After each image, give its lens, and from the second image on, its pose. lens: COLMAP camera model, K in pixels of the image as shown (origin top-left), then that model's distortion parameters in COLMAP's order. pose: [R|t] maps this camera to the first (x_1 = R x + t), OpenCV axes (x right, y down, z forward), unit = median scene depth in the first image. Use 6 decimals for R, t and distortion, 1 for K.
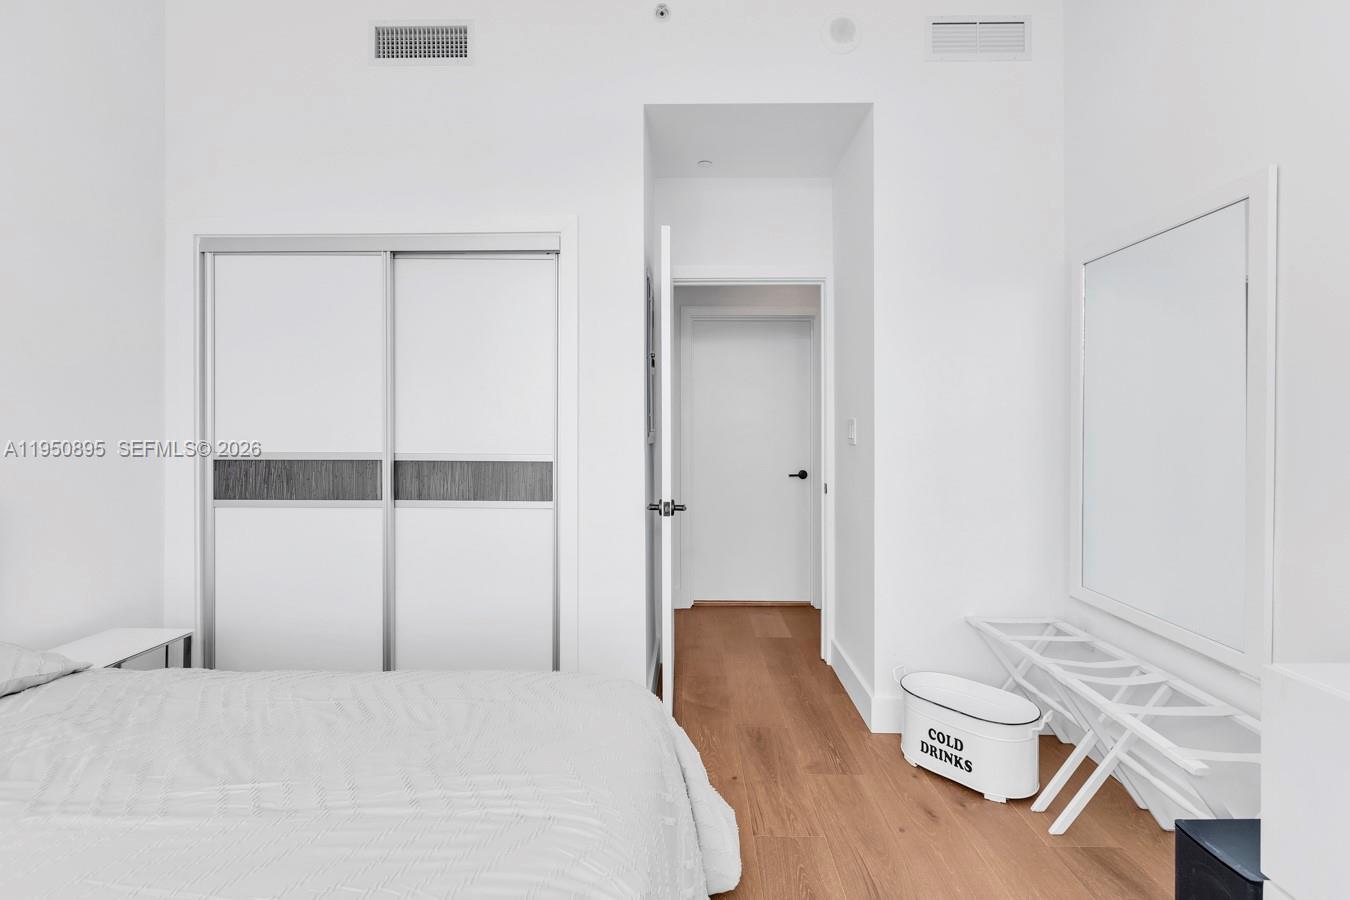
lens RADIAL K [[607.8, 0, 674.8], [0, 607.8, 433.8], [0, 0, 1]] dist [0.000493, -0.000276]
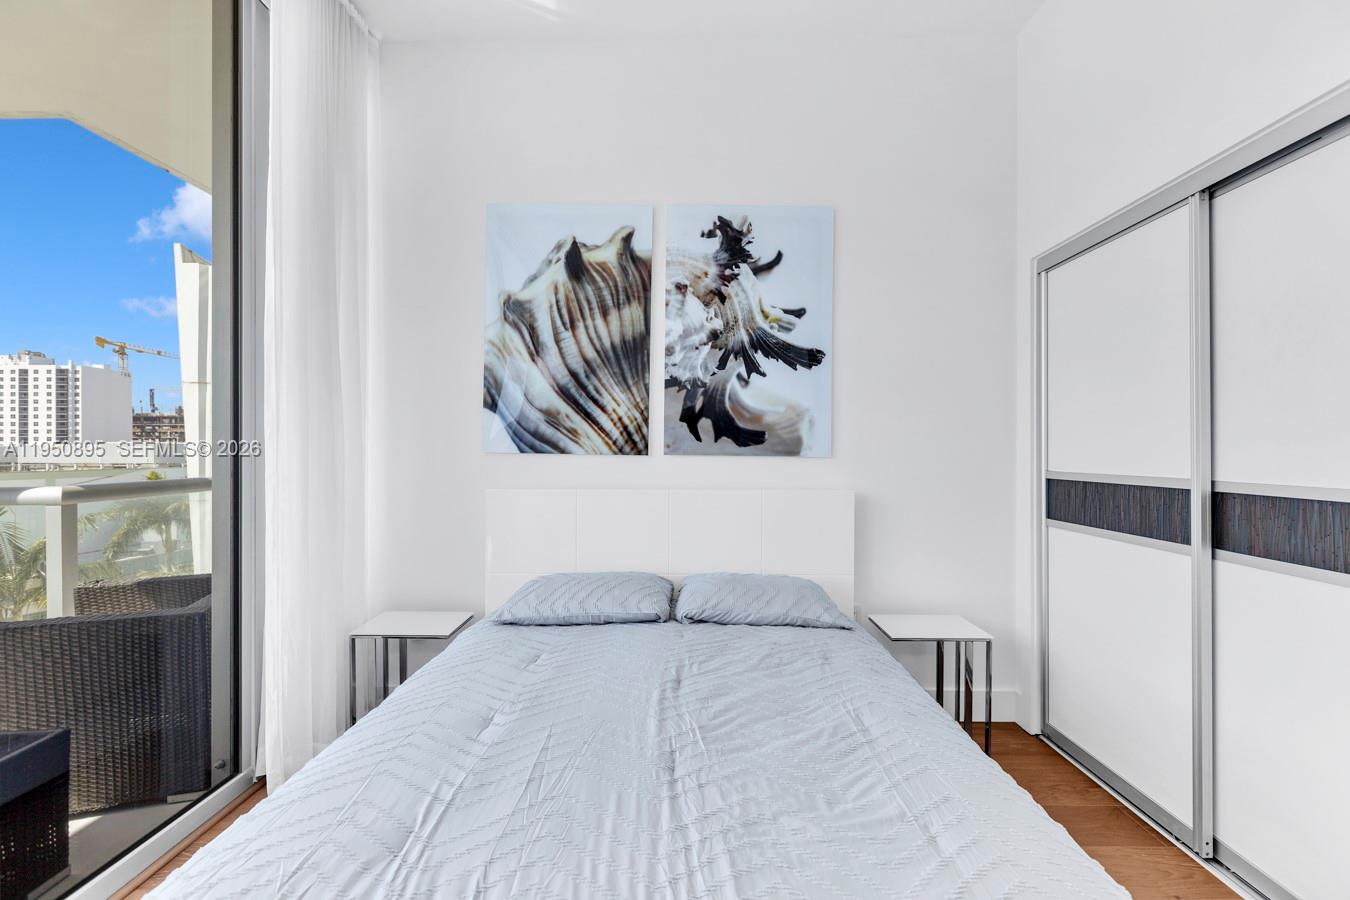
lens RADIAL K [[593.2, 0, 675.0], [0, 593.2, 450.0], [0, 0, 1]] dist [0.002557, 0.000239]
pose [[0.010238, -0.003650, -0.999941, 0.205802], [-0.002120, 0.999991, -0.003672, 0.001074], [0.999945, 0.002157, 0.010230, 0.384573]]
